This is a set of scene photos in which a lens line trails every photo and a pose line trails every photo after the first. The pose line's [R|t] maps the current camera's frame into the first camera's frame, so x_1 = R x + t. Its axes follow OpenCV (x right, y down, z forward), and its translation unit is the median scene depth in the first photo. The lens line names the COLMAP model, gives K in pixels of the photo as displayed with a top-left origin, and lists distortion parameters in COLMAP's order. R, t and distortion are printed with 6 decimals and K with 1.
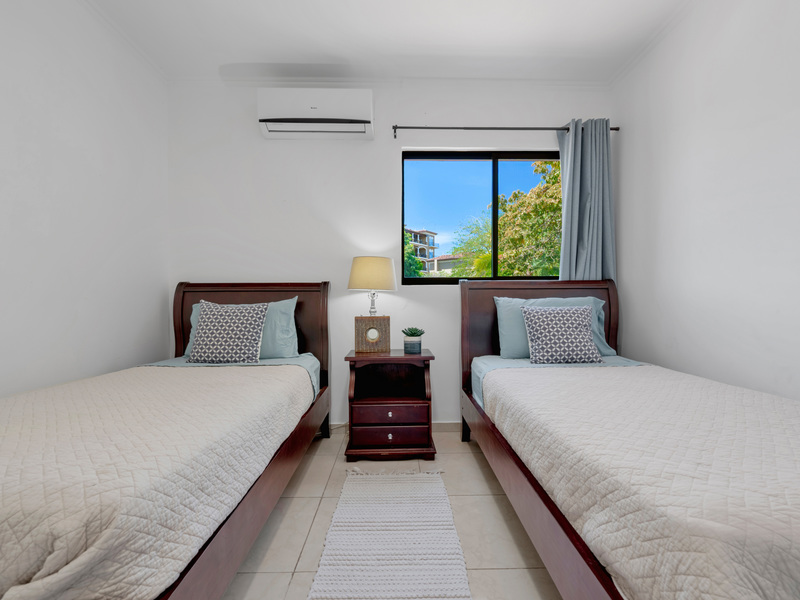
lens RADIAL K [[365.9, 0, 400.7], [0, 365.9, 302.7], [0, 0, 1]] dist [-0.004421, -0.001395]
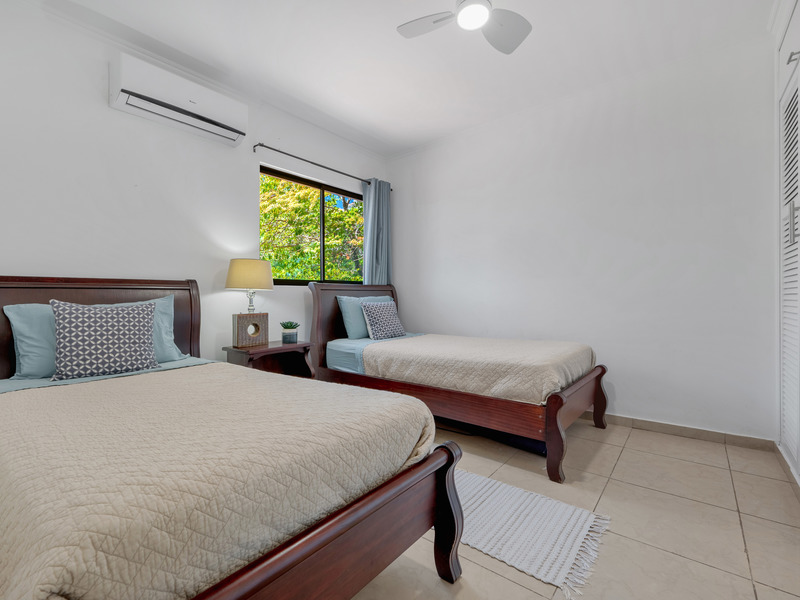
lens RADIAL K [[365.9, 0, 394.3], [0, 365.9, 297.4], [0, 0, 1]] dist [-0.004421, -0.001395]
pose [[0.650450, -0.002217, 0.759546, -0.629259], [0.009924, 0.999935, -0.005579, -0.000257], [-0.759484, 0.011167, 0.650430, -0.037356]]
